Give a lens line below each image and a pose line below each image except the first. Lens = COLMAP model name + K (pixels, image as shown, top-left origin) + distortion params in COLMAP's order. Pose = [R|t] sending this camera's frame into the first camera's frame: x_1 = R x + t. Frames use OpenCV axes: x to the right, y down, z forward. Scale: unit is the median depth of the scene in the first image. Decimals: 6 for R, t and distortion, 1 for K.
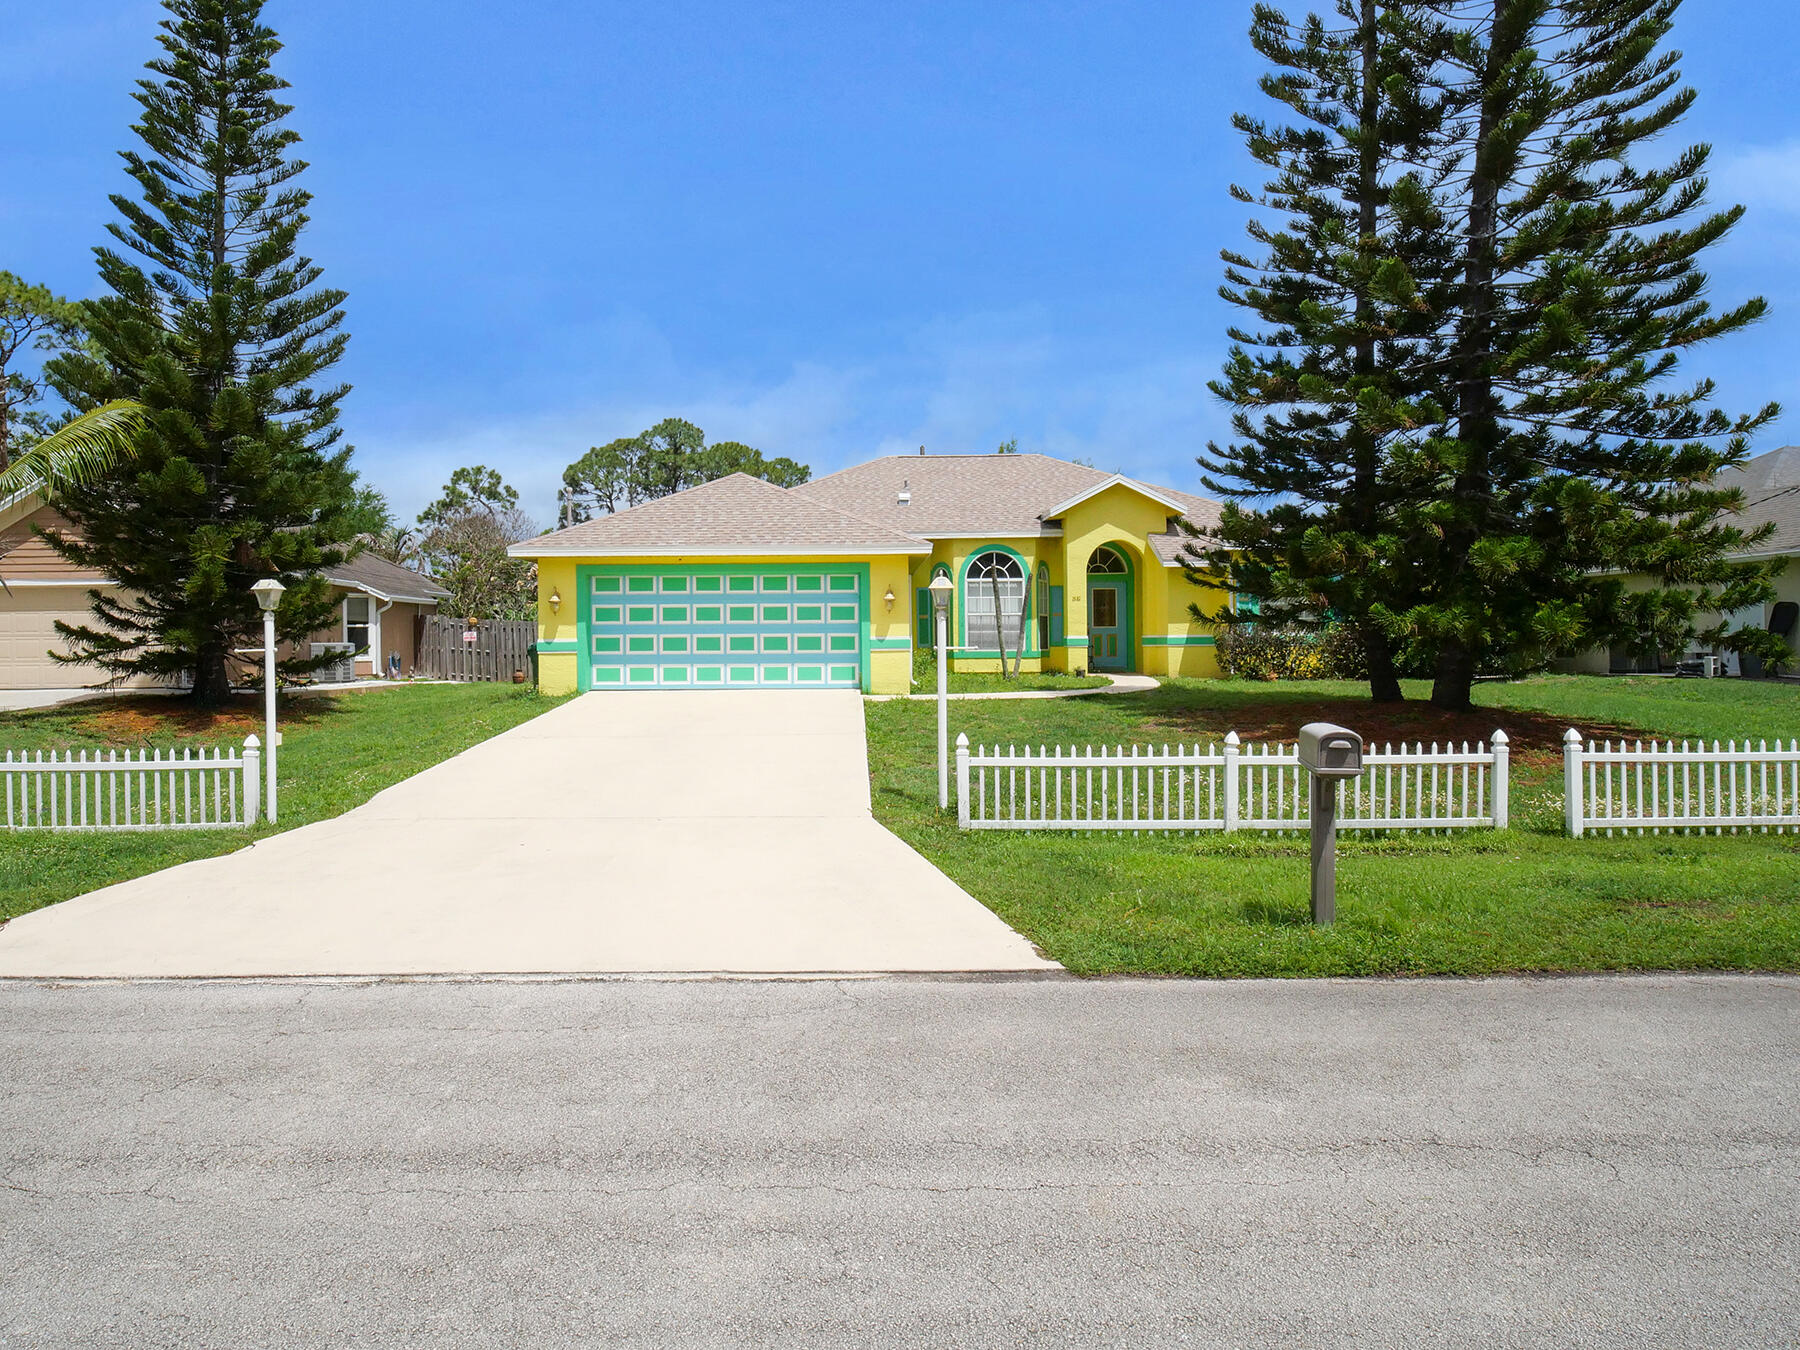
lens RADIAL K [[1547.2, 0, 889.0], [0, 1547.2, 624.5], [0, 0, 1]] dist [0.001904, -0.010440]
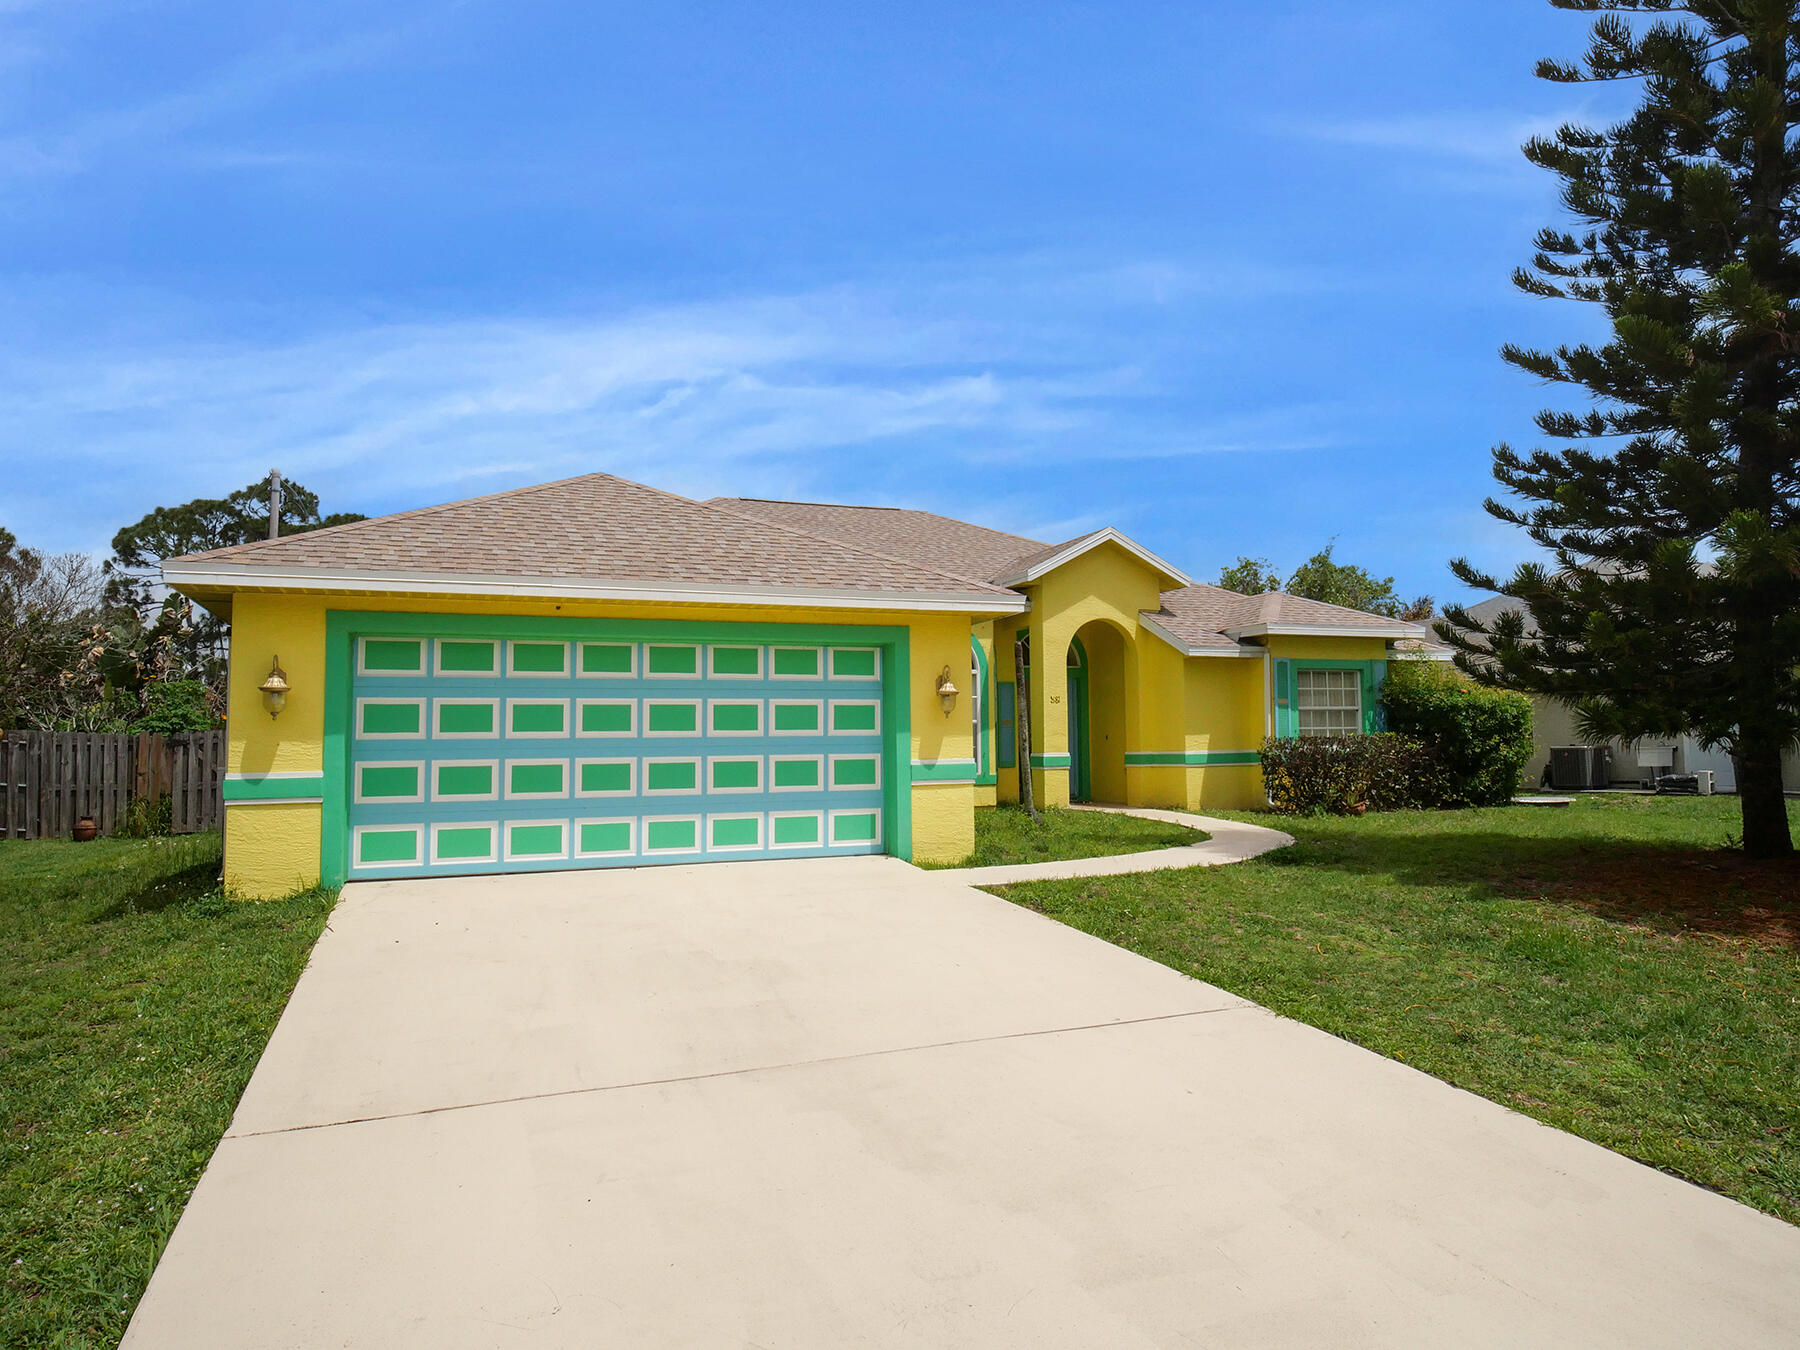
lens RADIAL K [[1207.6, 0, 900.0], [0, 1207.6, 675.0], [0, 0, 1]] dist [-0.003961, -0.002624]
pose [[0.913217, 0.017970, 0.407077, -0.190264], [0.002340, 0.998779, -0.049339, -0.001071], [-0.407467, 0.046010, 0.912060, 0.600614]]
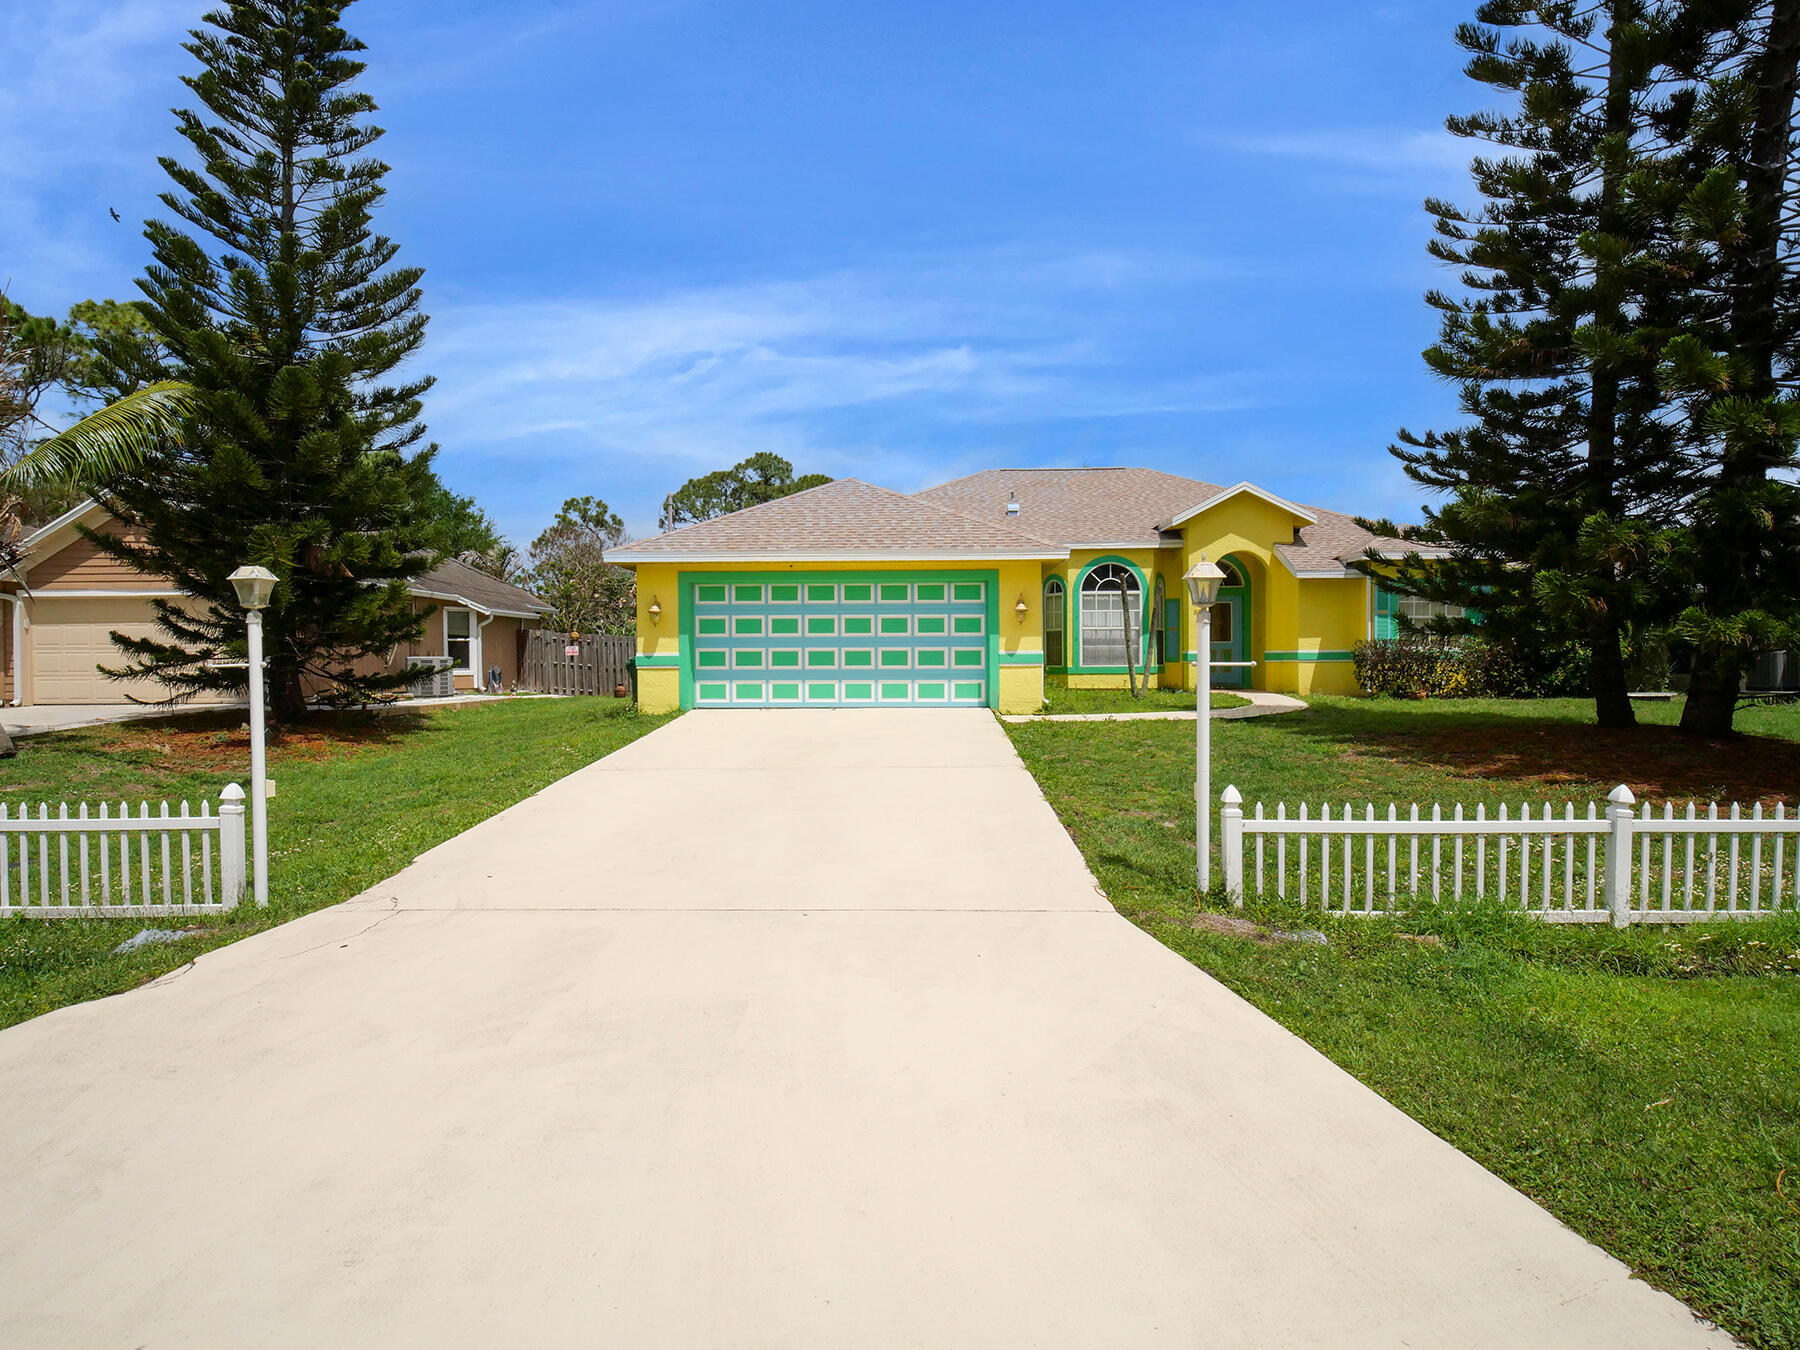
lens RADIAL K [[1207.6, 0, 900.0], [0, 1207.6, 675.0], [0, 0, 1]] dist [-0.003961, -0.002624]
pose [[0.999888, 0.002041, -0.014857, -0.059486], [-0.001664, 0.999677, 0.025352, 0.004179], [0.014904, -0.025324, 0.999568, 0.283318]]
